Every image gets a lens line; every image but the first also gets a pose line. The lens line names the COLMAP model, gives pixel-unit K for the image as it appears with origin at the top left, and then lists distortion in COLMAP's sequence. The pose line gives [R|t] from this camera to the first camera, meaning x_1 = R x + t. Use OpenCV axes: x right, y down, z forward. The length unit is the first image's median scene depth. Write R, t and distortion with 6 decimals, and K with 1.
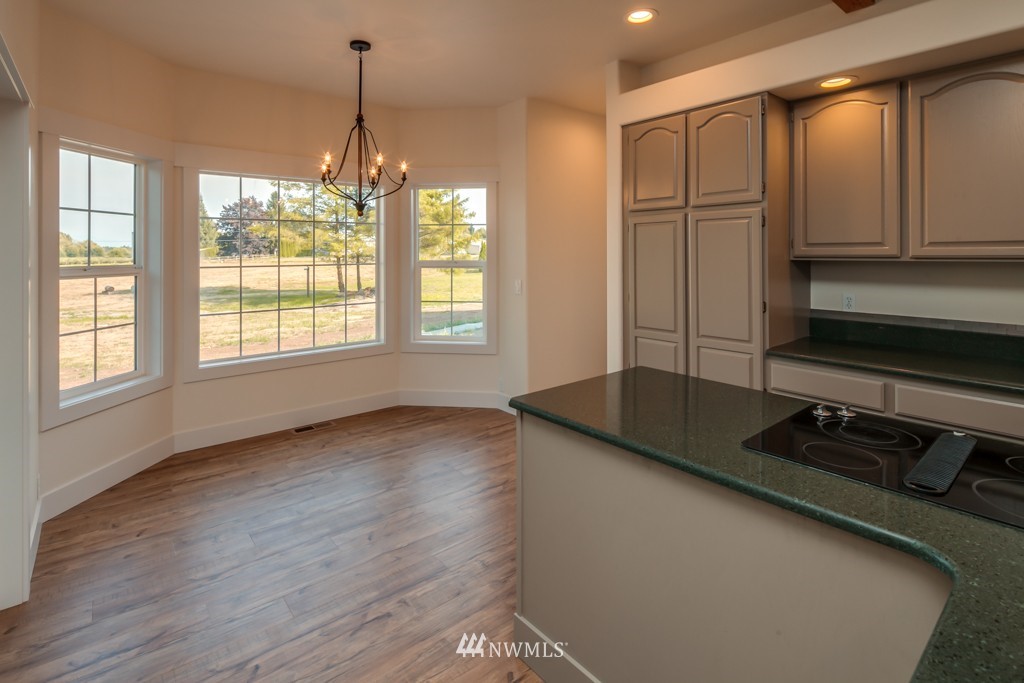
lens RADIAL K [[509.0, 0, 512.0], [0, 509.0, 341.5], [0, 0, 1]] dist [-0.000053, -0.000262]
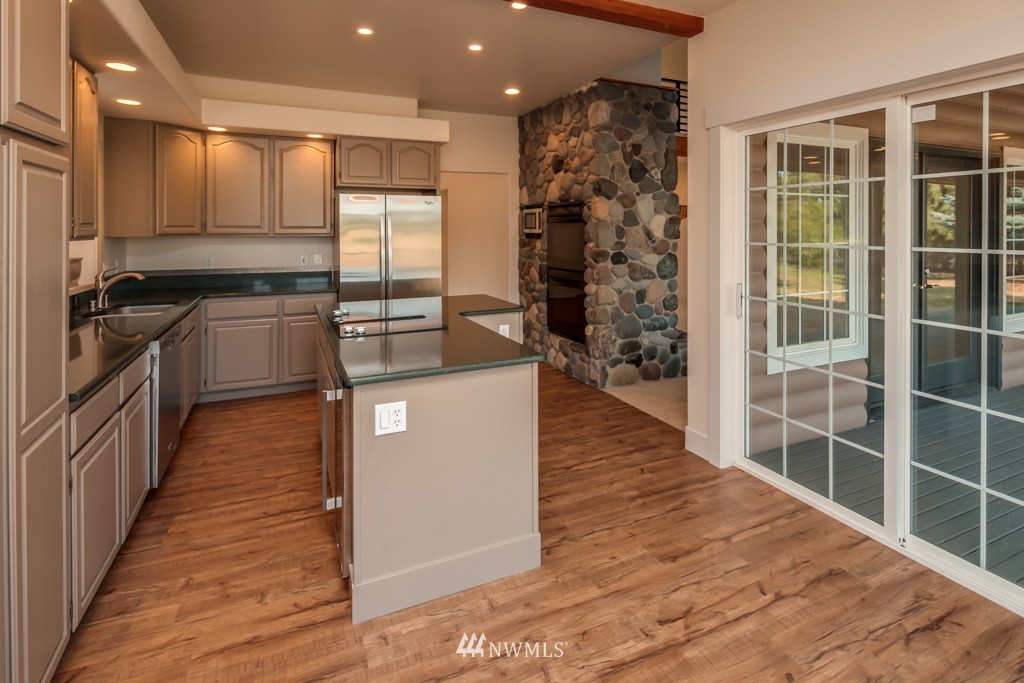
lens RADIAL K [[509.0, 0, 512.0], [0, 509.0, 341.5], [0, 0, 1]] dist [-0.000053, -0.000262]
pose [[-0.963098, -0.049547, 0.264549, -0.211644], [0.055723, 0.924909, 0.376083, -0.319697], [-0.263318, 0.376947, -0.888017, 1.789699]]
